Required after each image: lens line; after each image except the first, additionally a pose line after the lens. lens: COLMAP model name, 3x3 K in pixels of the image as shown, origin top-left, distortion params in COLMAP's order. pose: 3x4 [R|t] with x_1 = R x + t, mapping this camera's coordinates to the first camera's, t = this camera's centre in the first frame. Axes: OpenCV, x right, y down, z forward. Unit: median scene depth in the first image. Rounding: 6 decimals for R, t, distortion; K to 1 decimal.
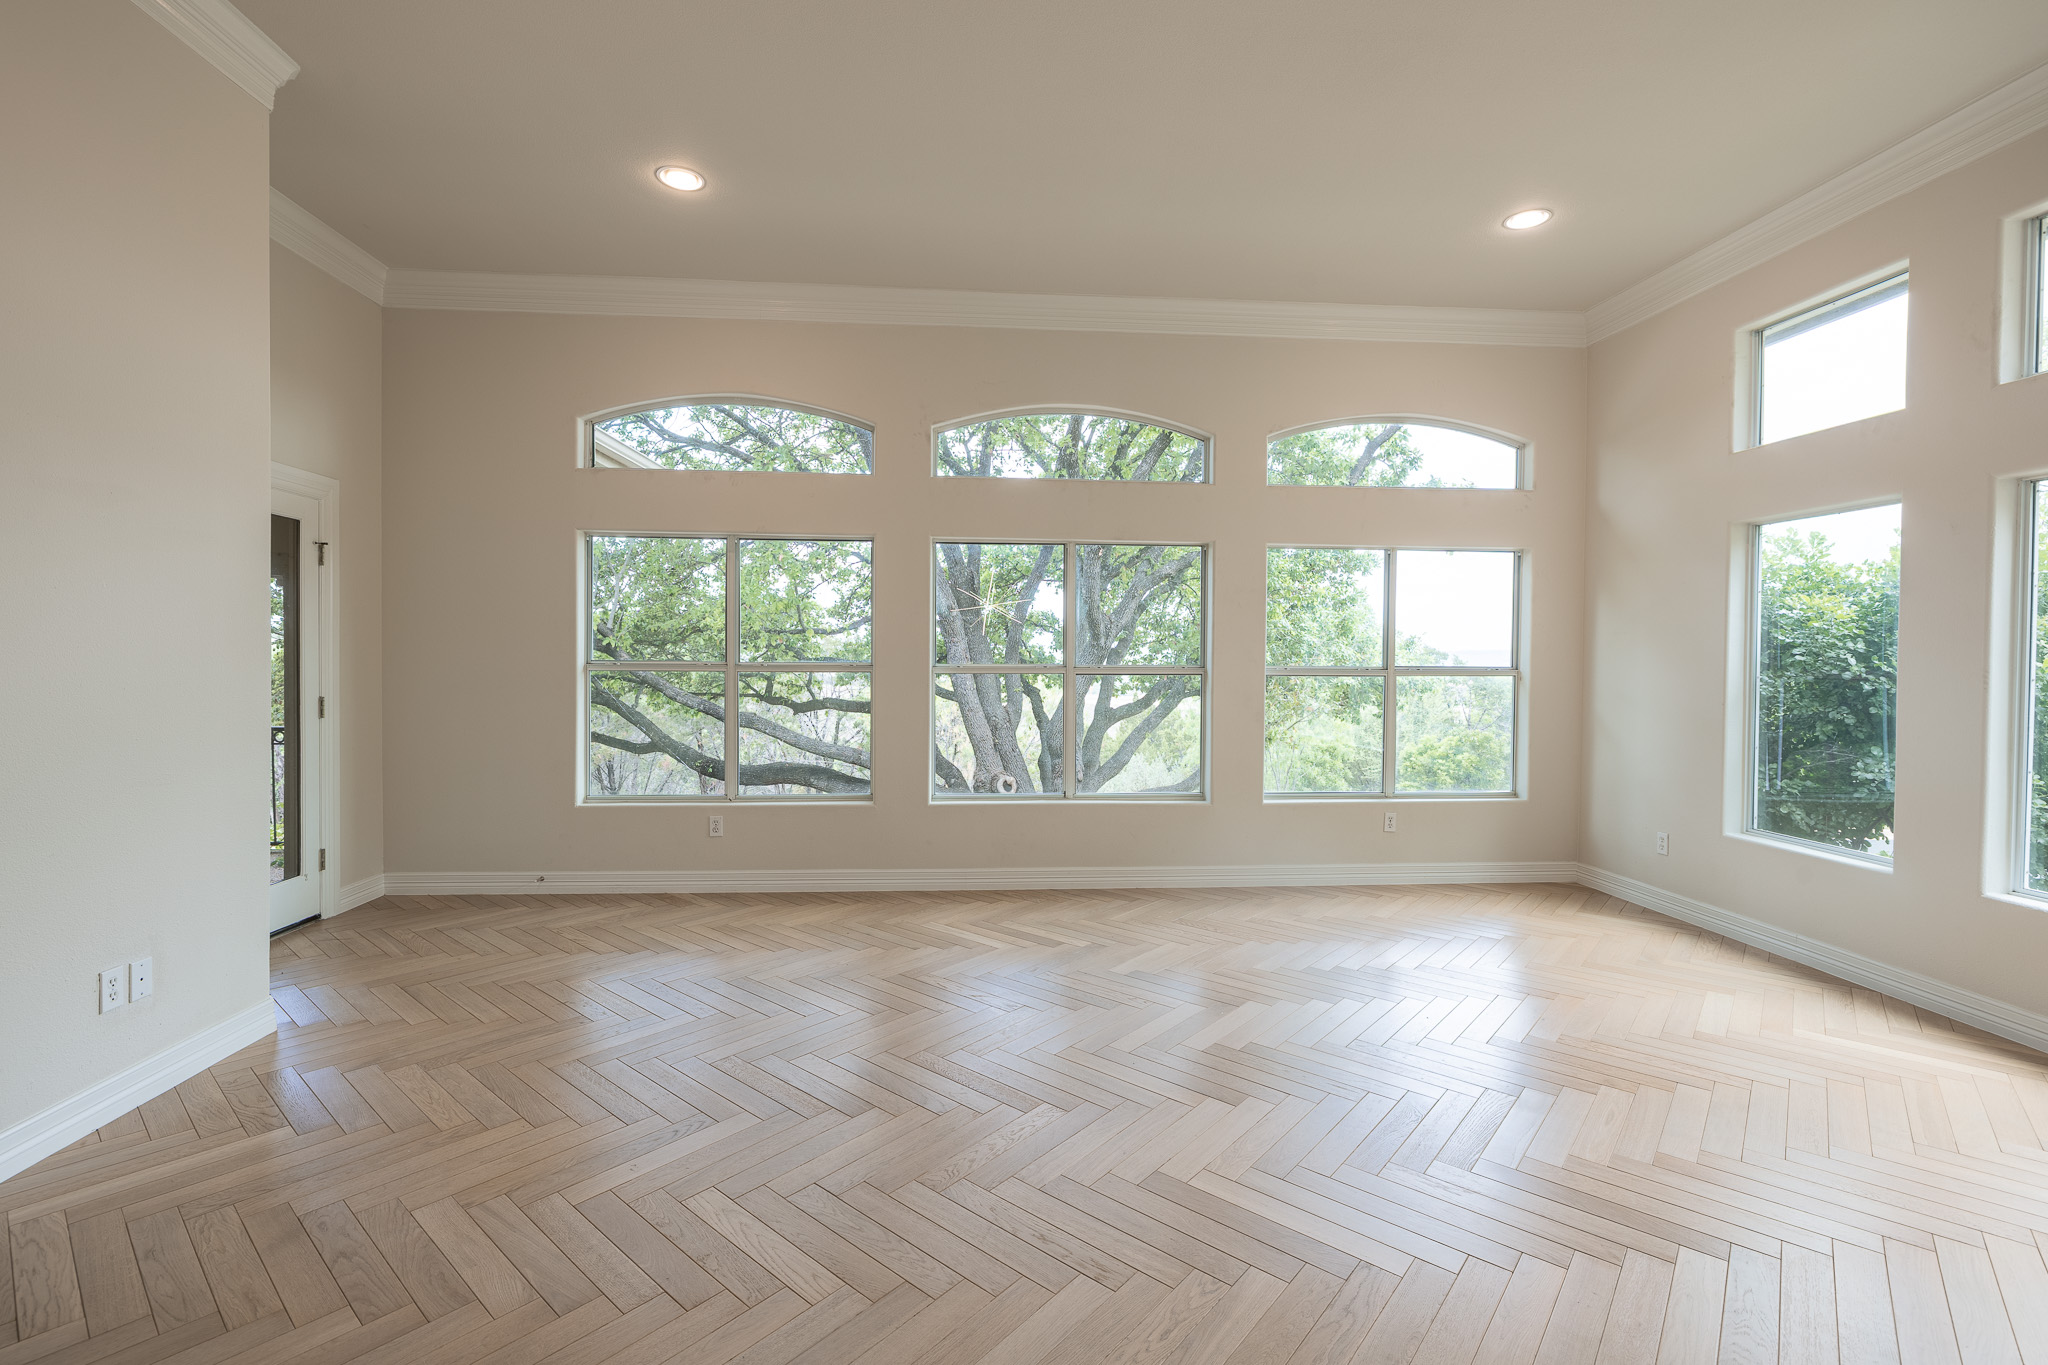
lens RADIAL K [[908.3, 0, 1022.6], [0, 908.3, 671.9], [0, 0, 1]] dist [-0.001988, 0.000812]
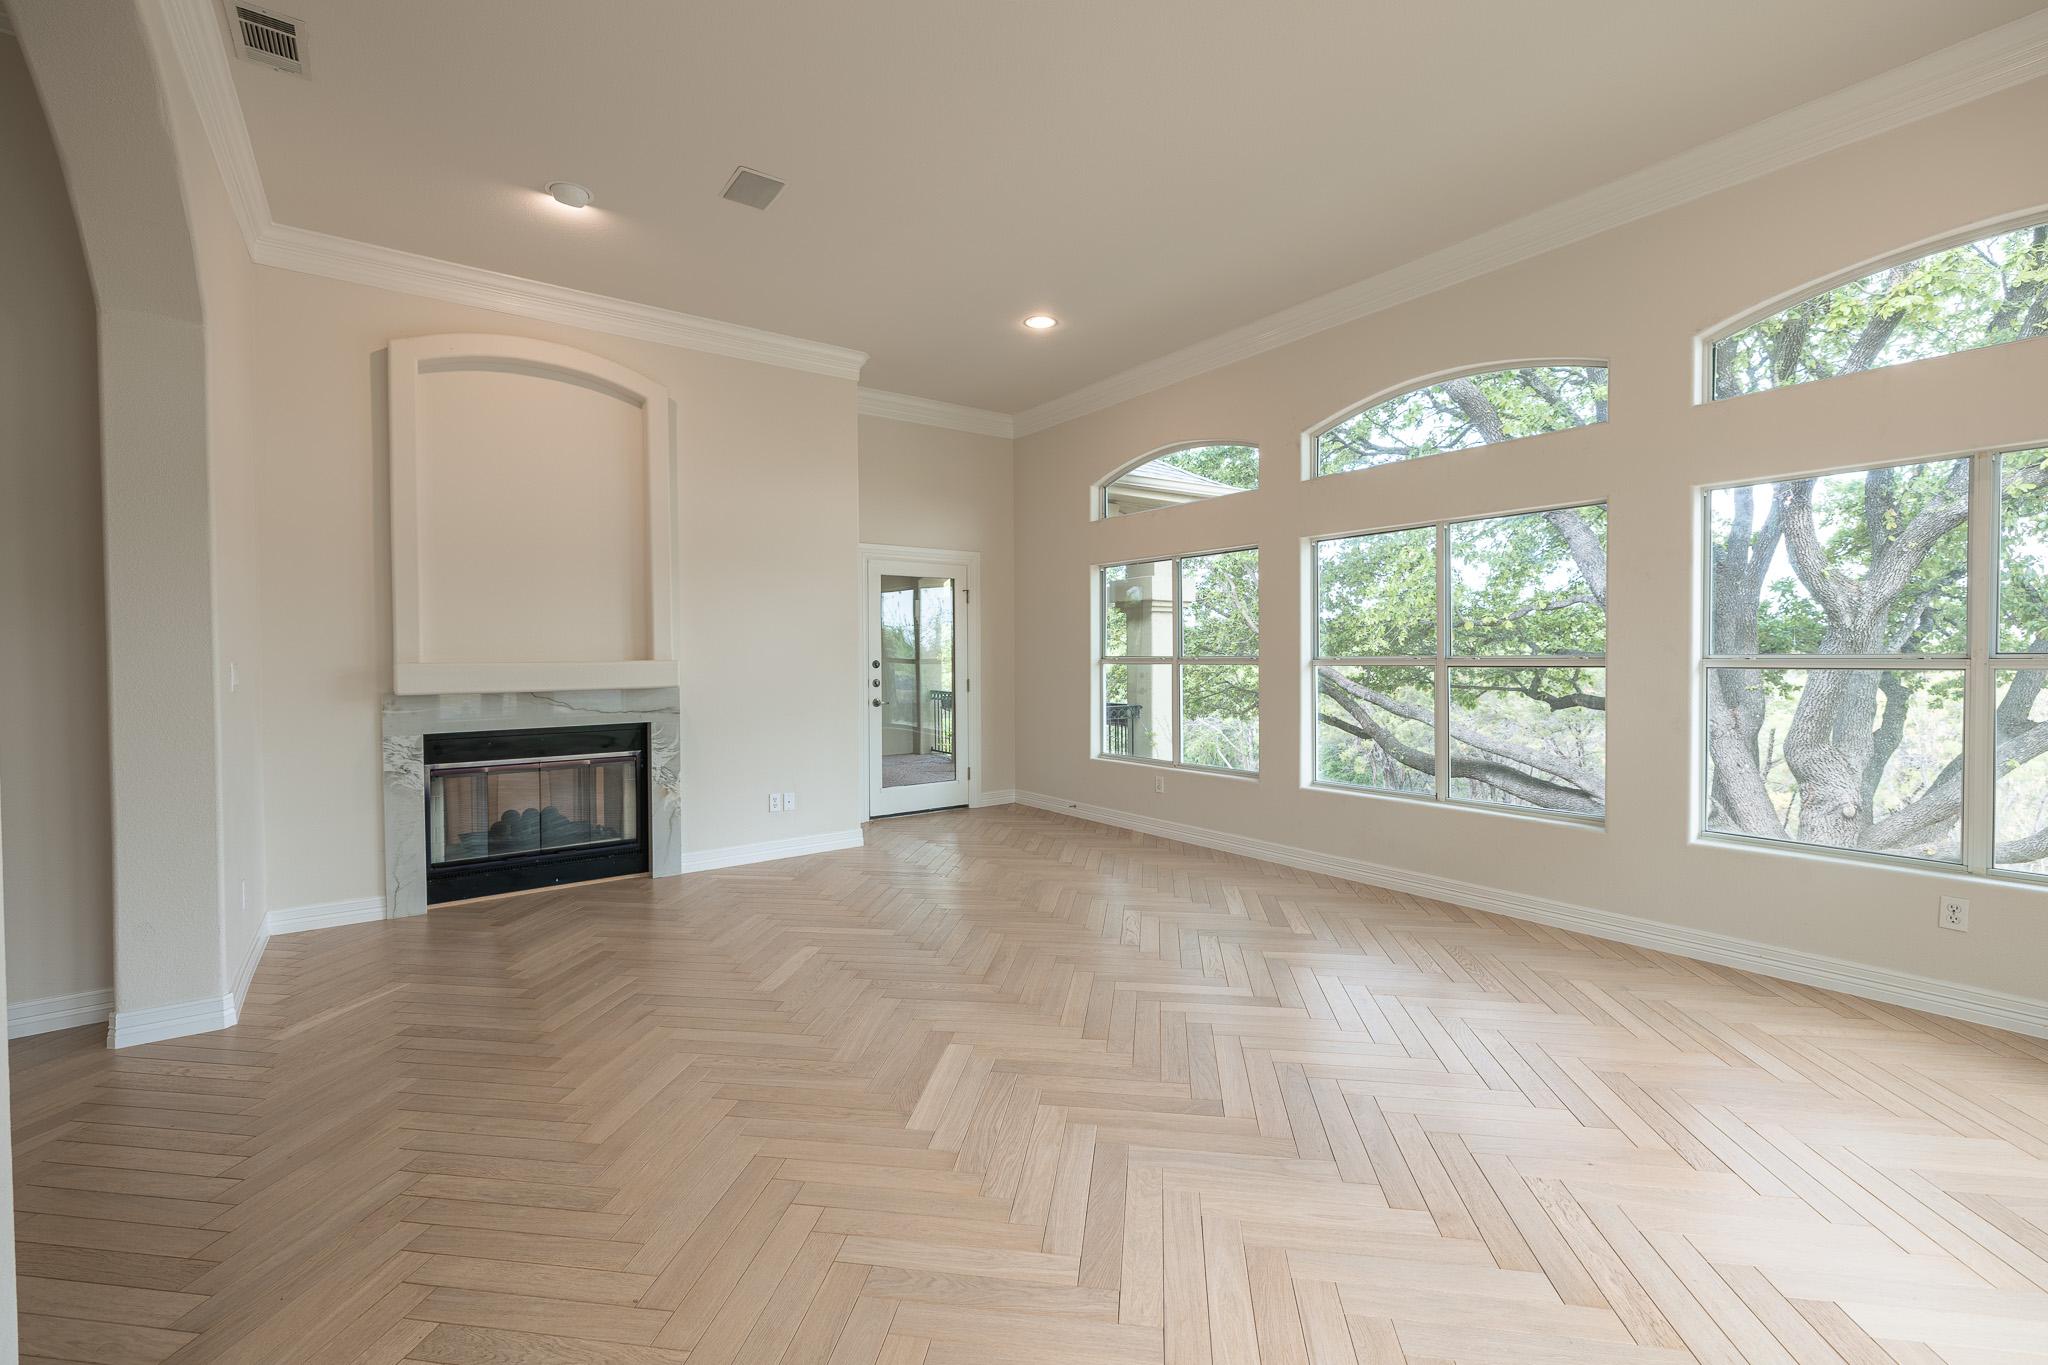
lens RADIAL K [[862.3, 0, 1026.2], [0, 862.3, 674.9], [0, 0, 1]] dist [0.000539, 0.000102]
pose [[0.532319, 0.007328, -0.846512, 0.697625], [0.000961, 0.999957, 0.009261, 0.003735], [0.846543, -0.005743, 0.532289, 0.223496]]
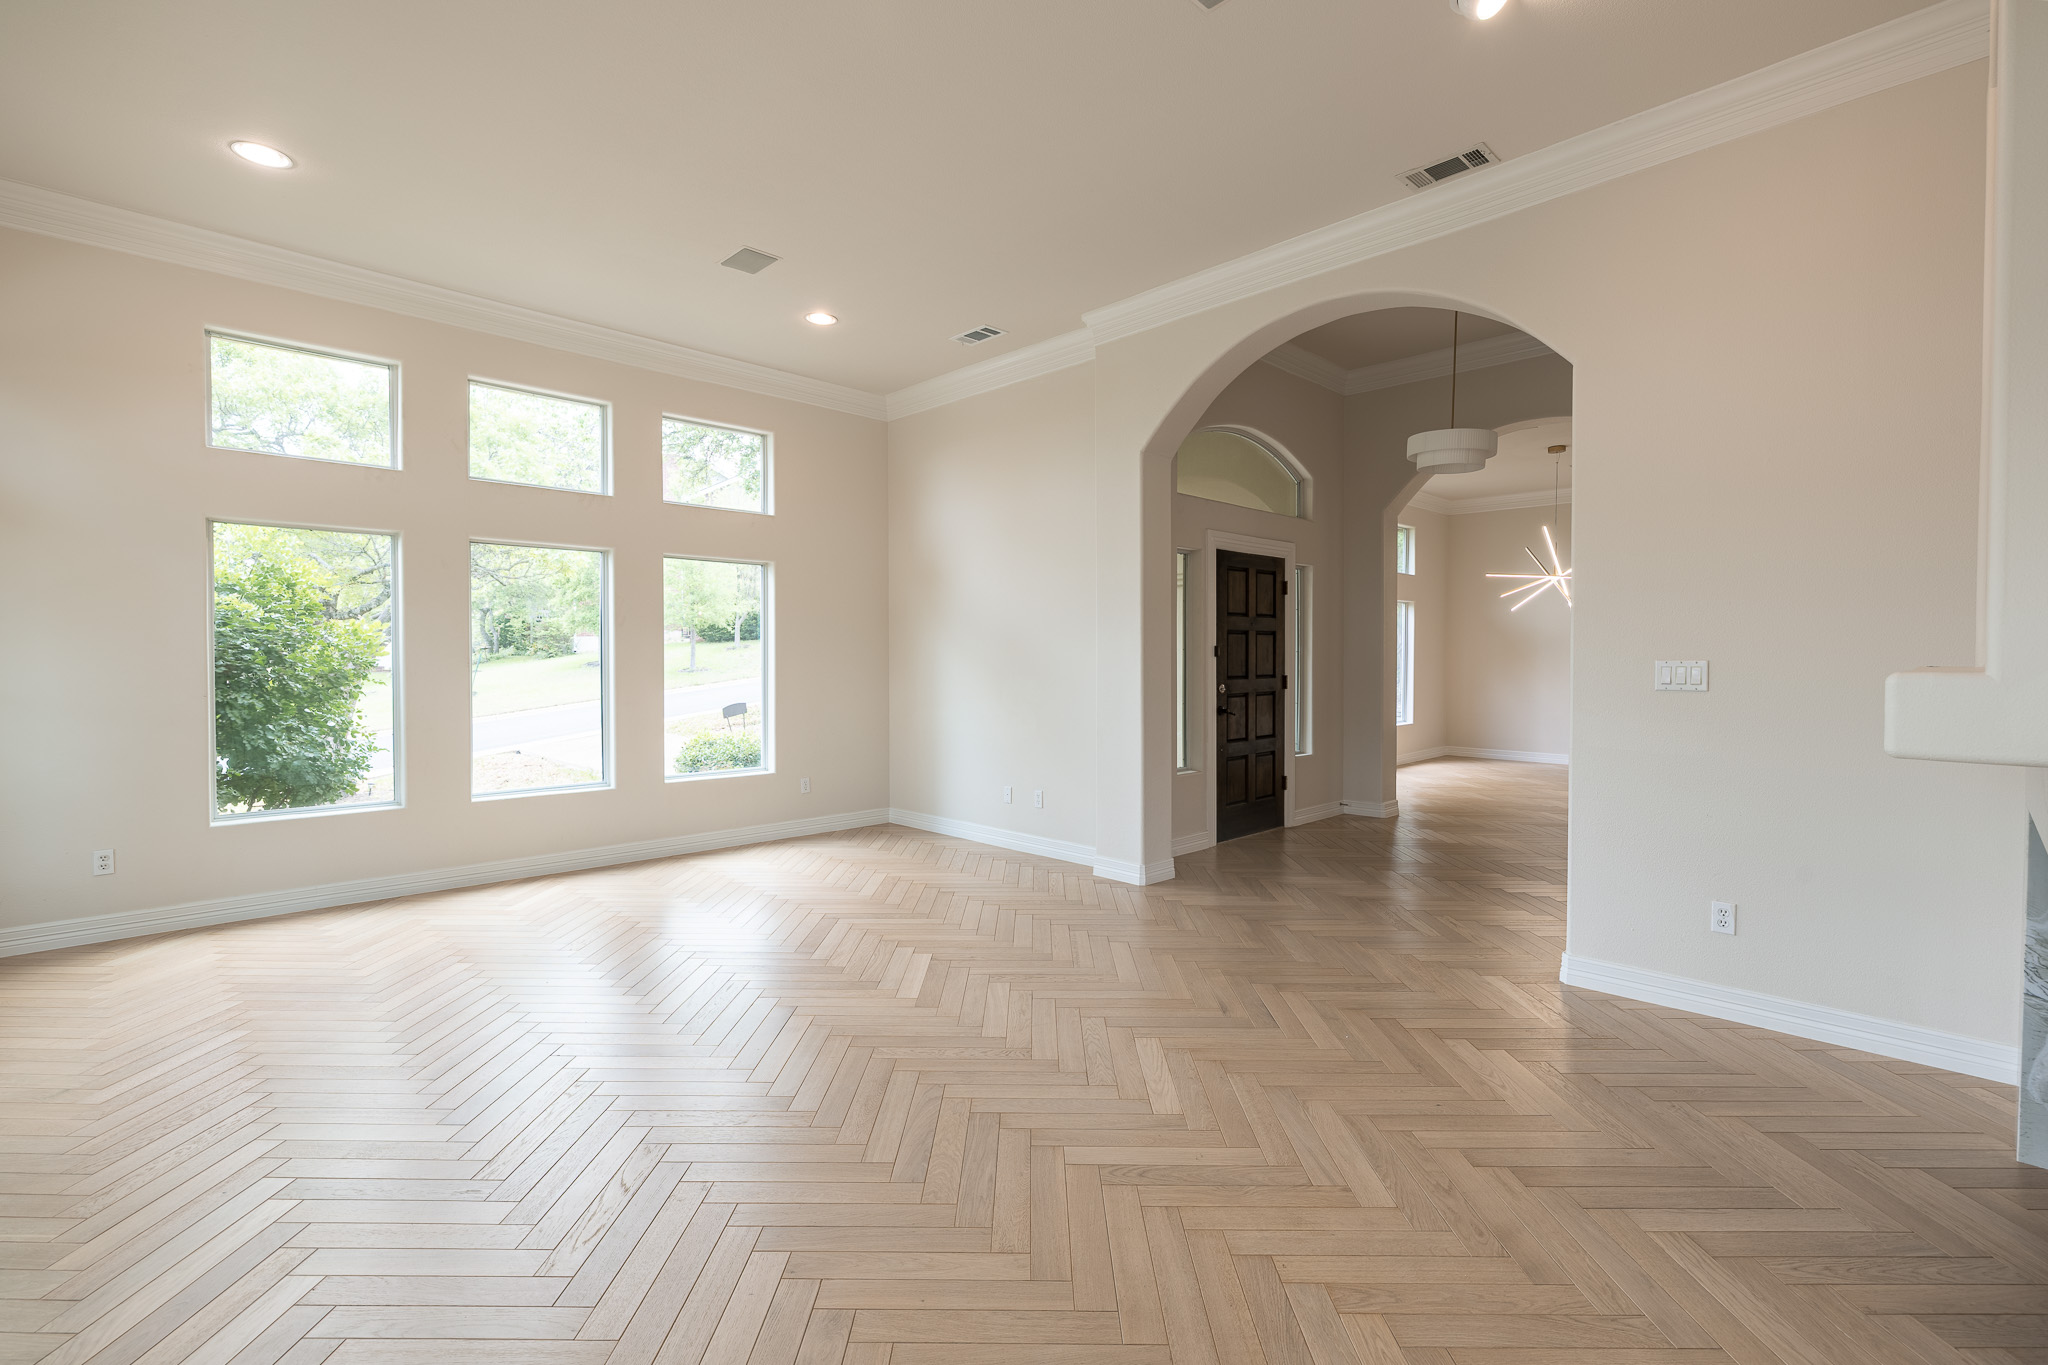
lens RADIAL K [[908.3, 0, 1022.6], [0, 908.3, 671.9], [0, 0, 1]] dist [-0.001988, 0.000812]
pose [[-0.642415, -0.020519, 0.766082, -0.581296], [0.006326, 0.999465, 0.032075, -0.019610], [-0.766331, 0.025451, -0.641942, 0.972745]]
